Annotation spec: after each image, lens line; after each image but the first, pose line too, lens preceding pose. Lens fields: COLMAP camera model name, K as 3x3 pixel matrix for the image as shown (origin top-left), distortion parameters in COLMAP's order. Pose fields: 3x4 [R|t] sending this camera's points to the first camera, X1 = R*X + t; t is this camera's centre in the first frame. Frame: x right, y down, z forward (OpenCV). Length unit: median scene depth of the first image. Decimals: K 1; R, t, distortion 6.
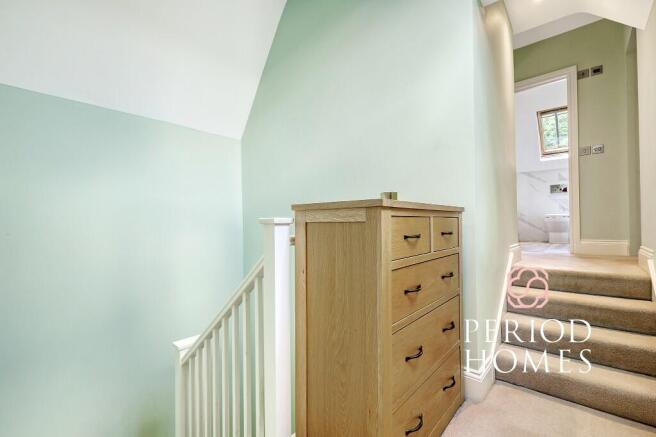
lens RADIAL K [[298.8, 0, 328.0], [0, 298.8, 219.9], [0, 0, 1]] dist [0.020068, 0.000221]
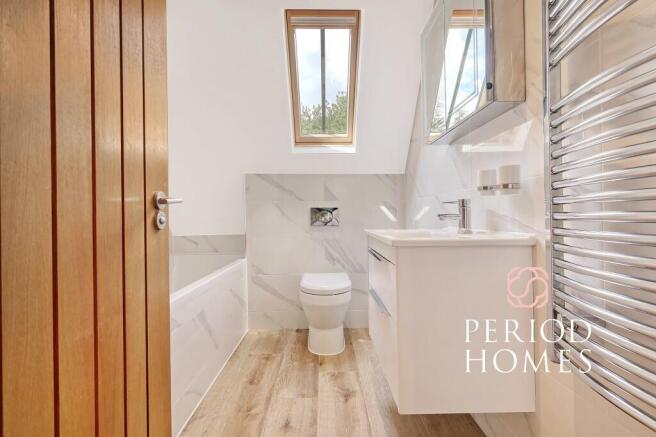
lens RADIAL K [[298.8, 0, 328.1], [0, 298.8, 217.0], [0, 0, 1]] dist [0.020068, 0.000221]
pose [[0.742184, 0.000197, 0.670196, 0.459015], [0.000324, 1.000000, -0.000653, -0.104330], [-0.670196, 0.000702, 0.742184, 0.654601]]
